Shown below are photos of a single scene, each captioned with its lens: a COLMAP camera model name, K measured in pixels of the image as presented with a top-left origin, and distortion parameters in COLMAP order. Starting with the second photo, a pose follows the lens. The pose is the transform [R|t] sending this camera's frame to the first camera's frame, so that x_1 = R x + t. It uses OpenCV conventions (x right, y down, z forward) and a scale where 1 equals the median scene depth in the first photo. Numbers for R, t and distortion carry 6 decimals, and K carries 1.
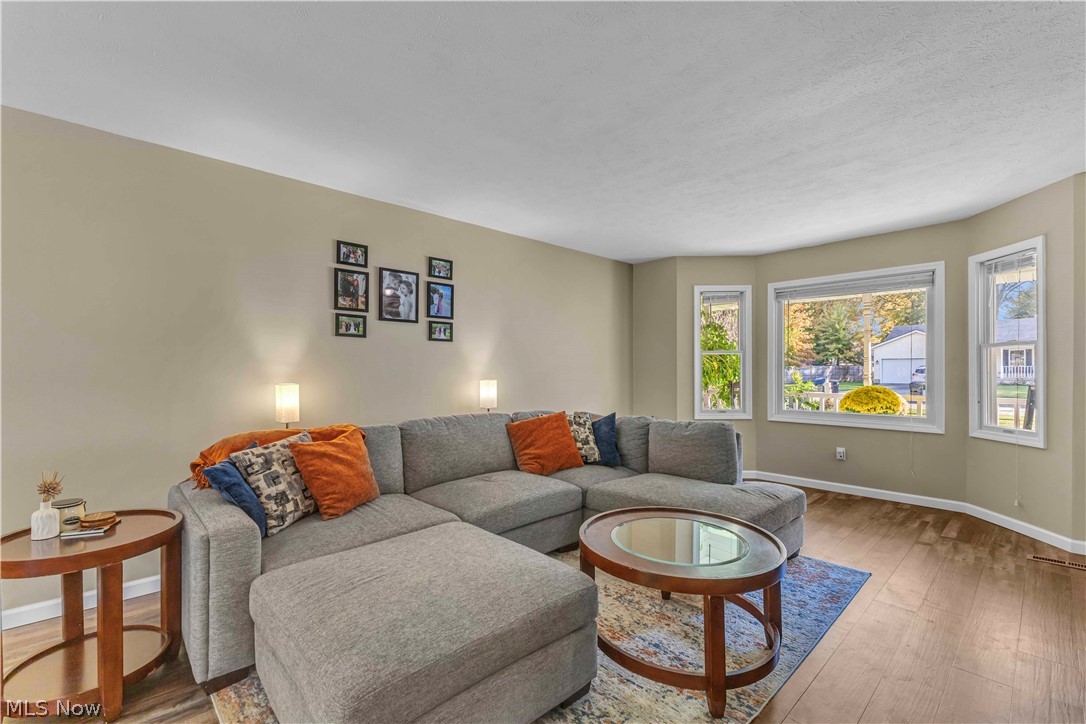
lens RADIAL K [[469.7, 0, 543.4], [0, 469.7, 370.1], [0, 0, 1]] dist [0.008220, 0.000158]
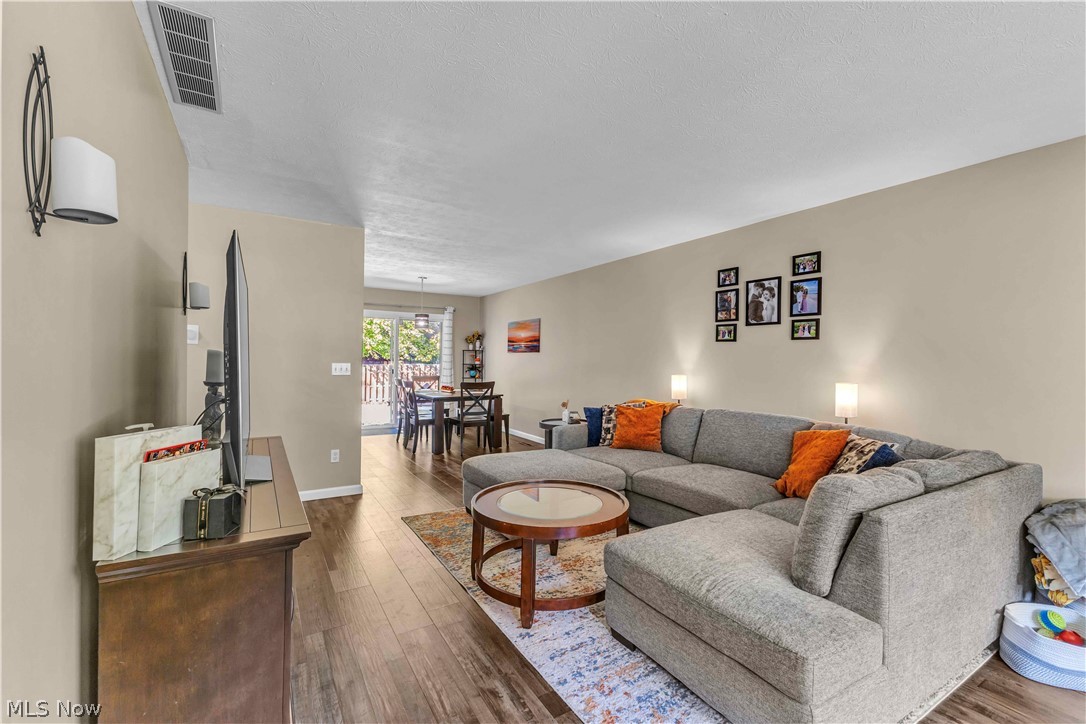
lens RADIAL K [[469.7, 0, 542.8], [0, 469.7, 358.8], [0, 0, 1]] dist [0.008220, 0.000158]
pose [[-0.207724, -0.004548, -0.978177, 0.885673], [-0.019851, 0.999803, -0.000433, -0.012043], [0.977986, 0.019328, -0.207773, 0.720308]]
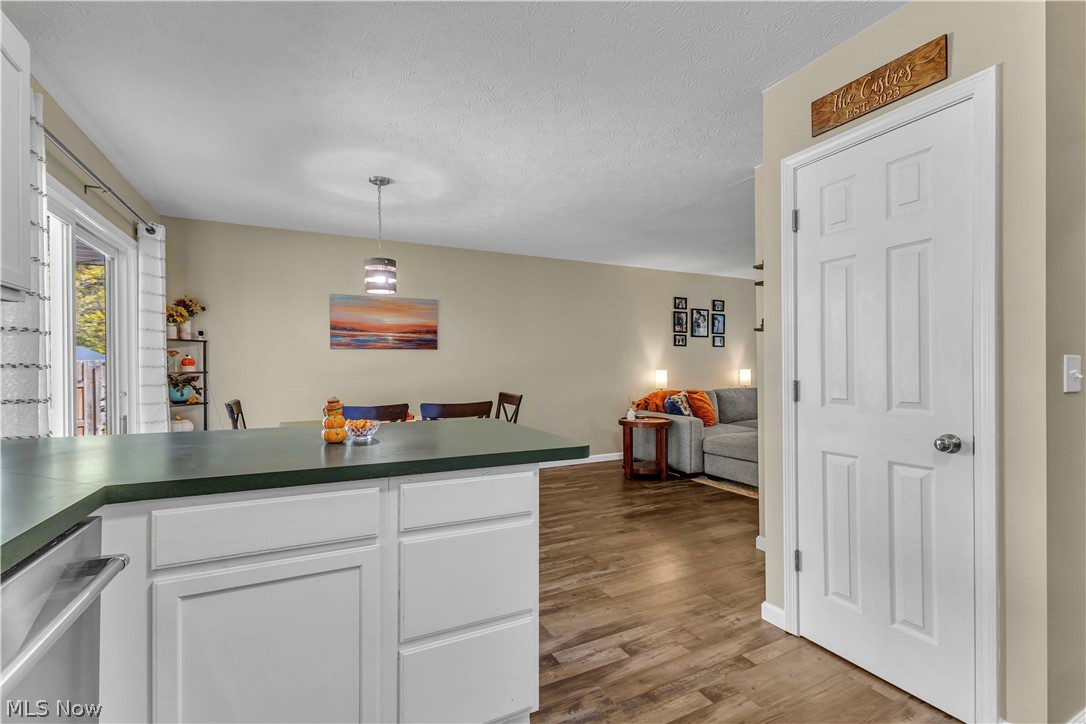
lens RADIAL K [[469.7, 0, 543.8], [0, 469.7, 373.9], [0, 0, 1]] dist [0.008220, 0.000158]
pose [[0.959456, -0.006142, -0.281793, -0.373678], [0.008039, 0.999952, 0.005577, 0.025268], [0.281745, -0.007616, 0.959459, -0.927930]]
